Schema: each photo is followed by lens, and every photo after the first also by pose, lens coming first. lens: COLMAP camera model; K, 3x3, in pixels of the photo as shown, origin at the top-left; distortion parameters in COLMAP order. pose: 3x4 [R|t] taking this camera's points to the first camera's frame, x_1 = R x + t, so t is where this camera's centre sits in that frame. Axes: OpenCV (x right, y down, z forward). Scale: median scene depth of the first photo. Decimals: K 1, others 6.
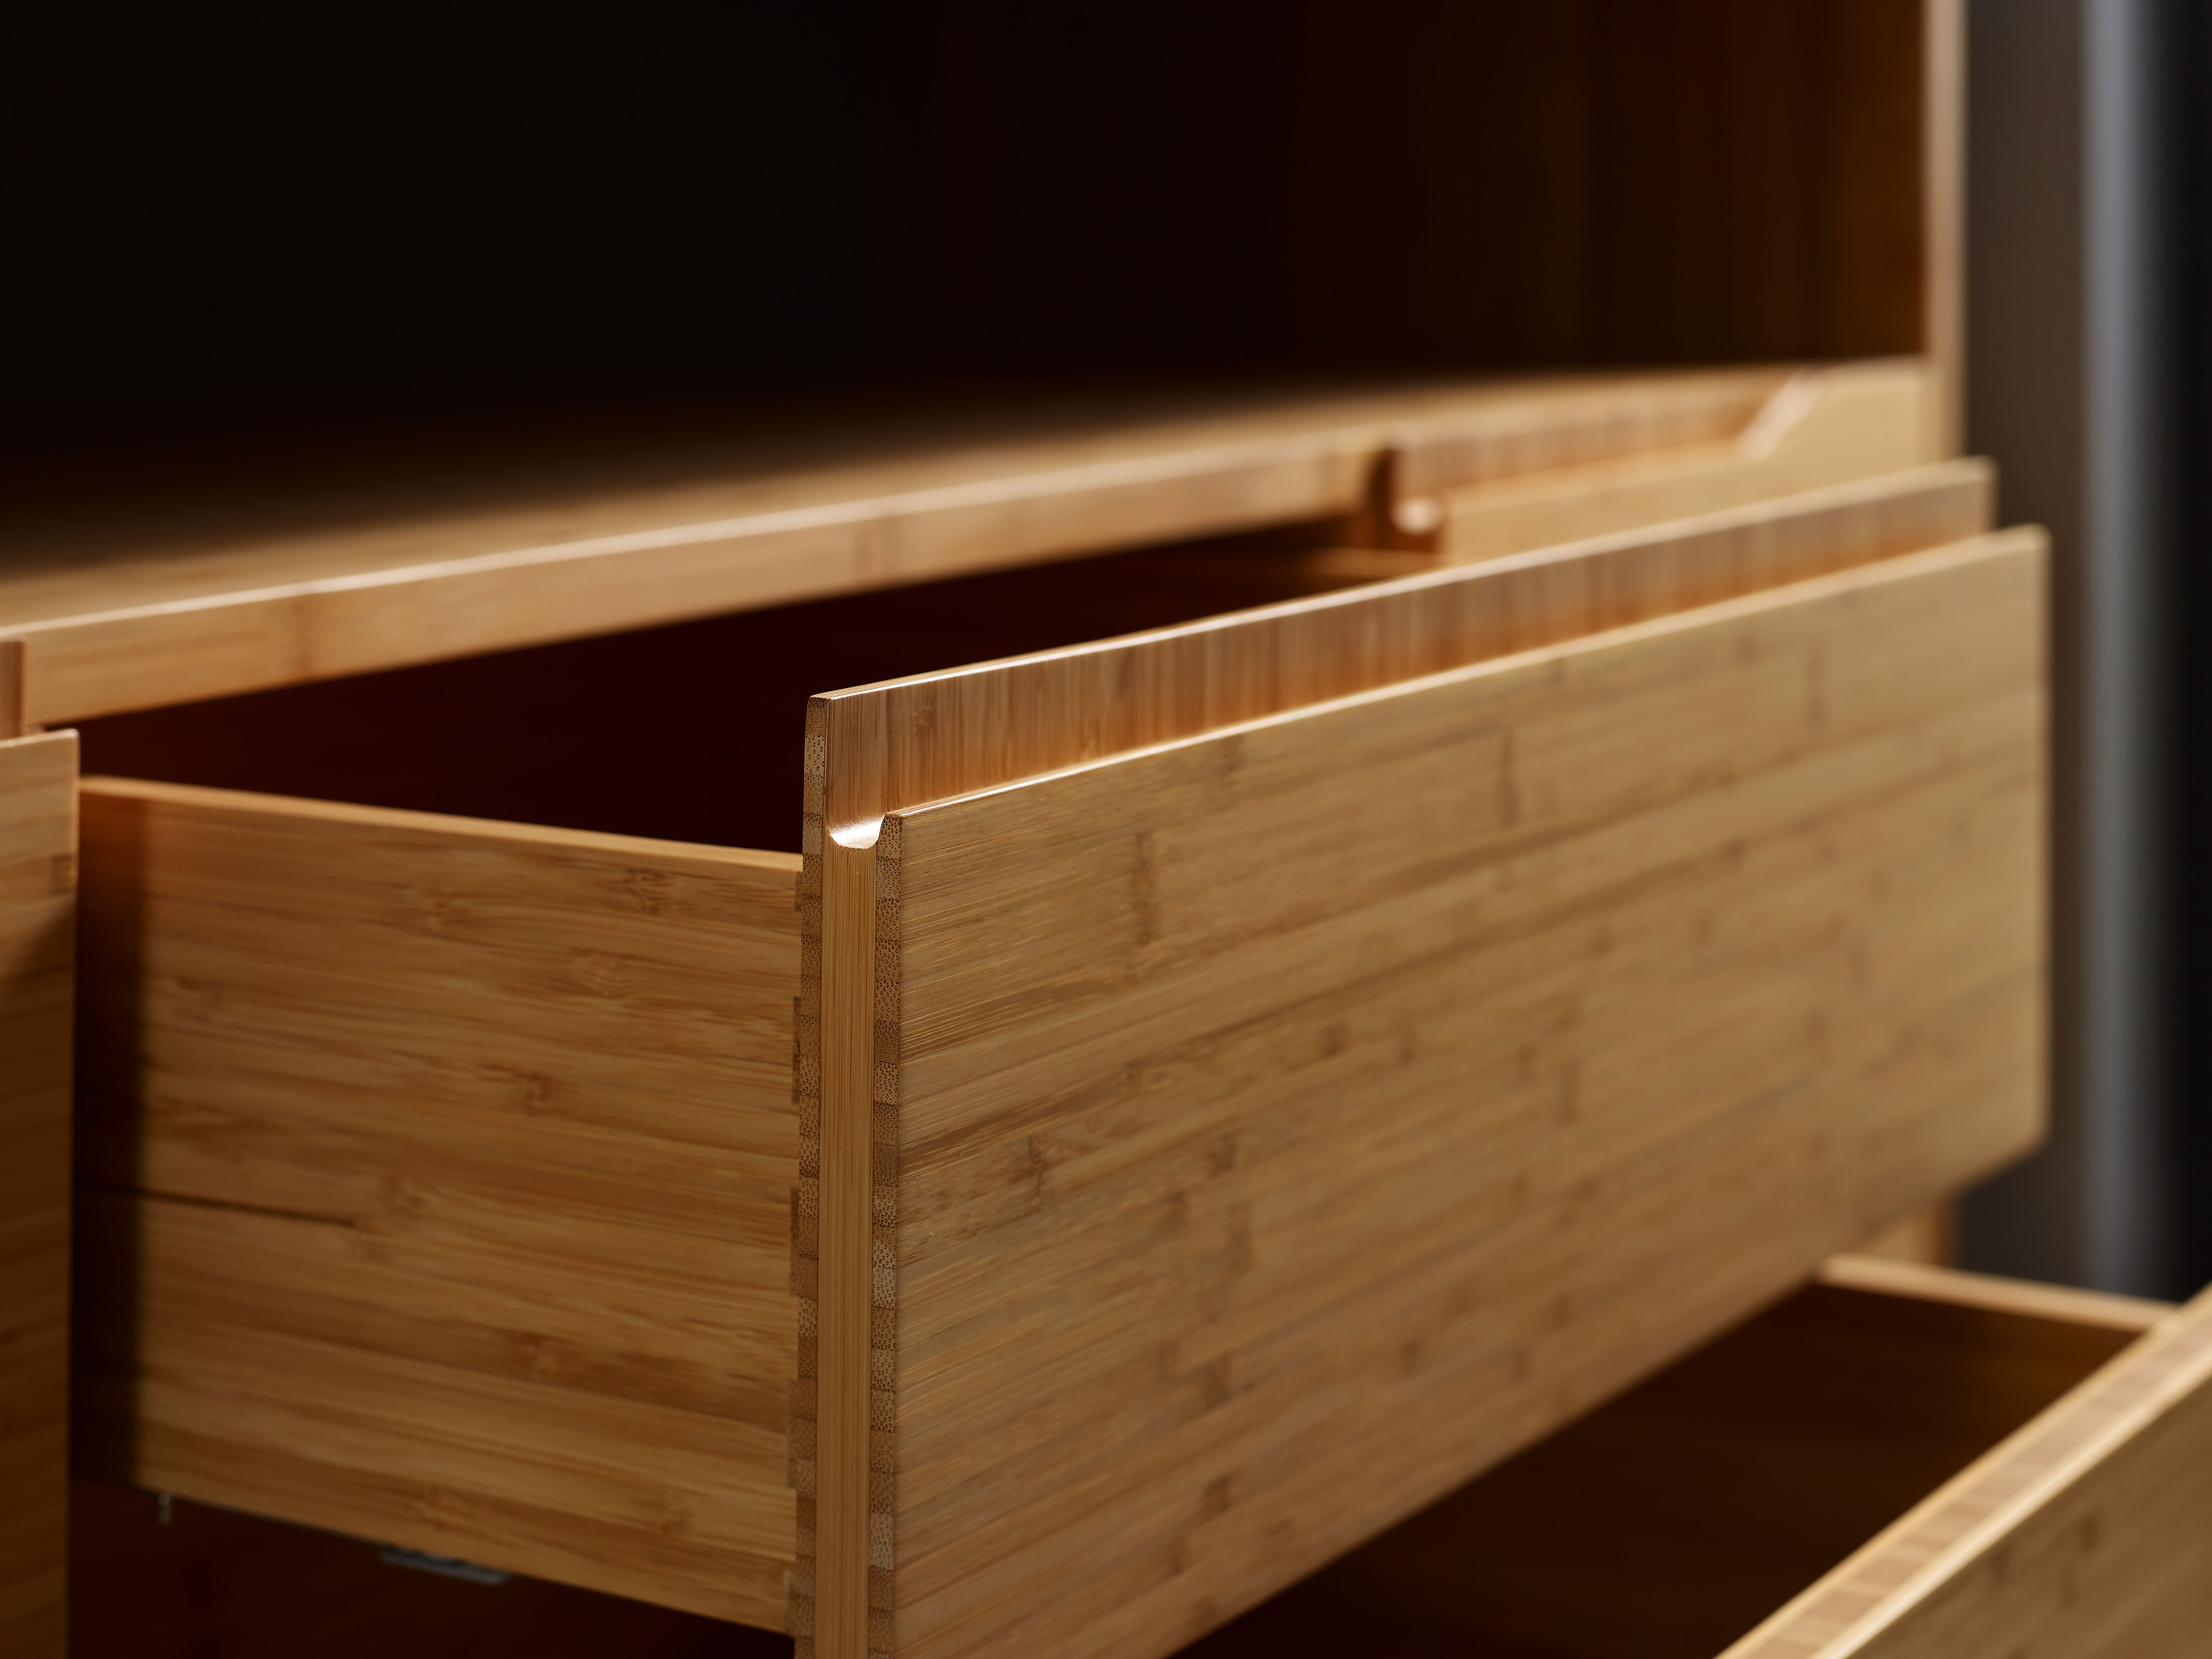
lens RADIAL K [[4265.0, 0, 1109.8], [0, 4265.0, 234.8], [0, 0, 1]] dist [0.021183, -0.306251]
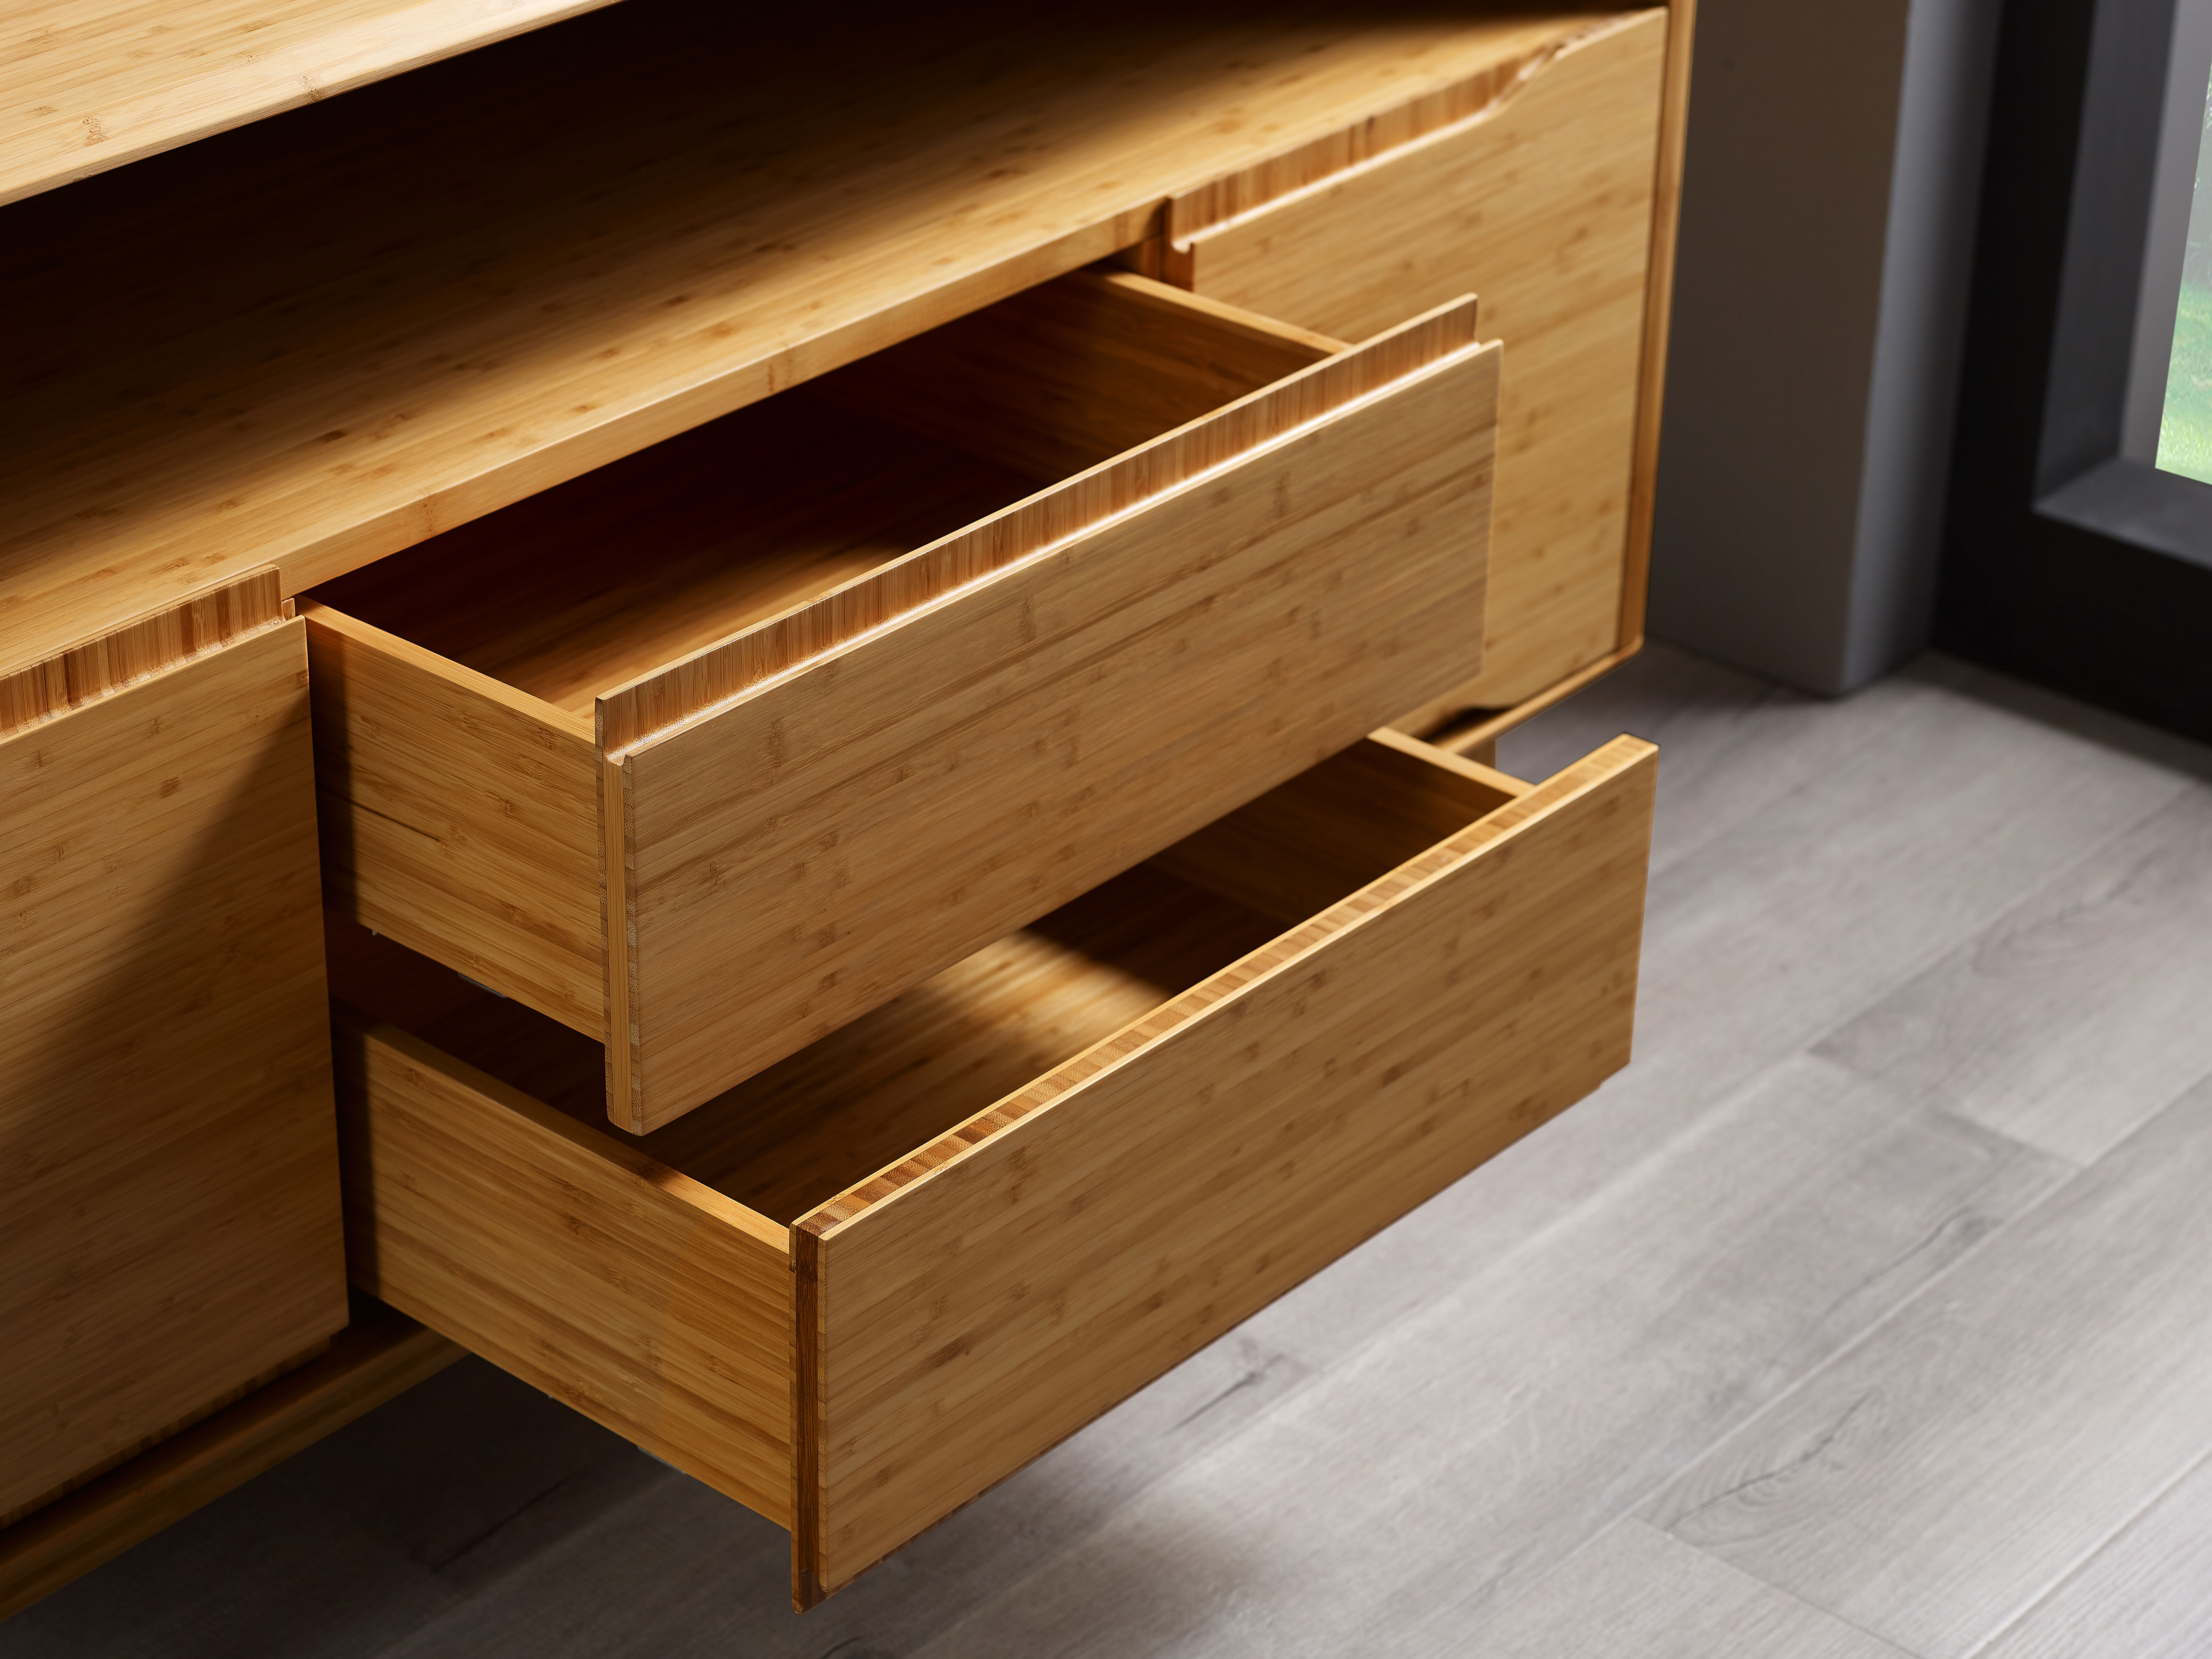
lens RADIAL K [[4804.2, 0, 1106.0], [0, 4804.2, 829.5], [0, 0, 1]] dist [-0.033069, -0.414064]
pose [[0.985467, 0.082056, -0.148734, 0.526796], [-0.004211, 0.887120, 0.461520, -0.912857], [0.169815, -0.454186, 0.874573, -1.096897]]
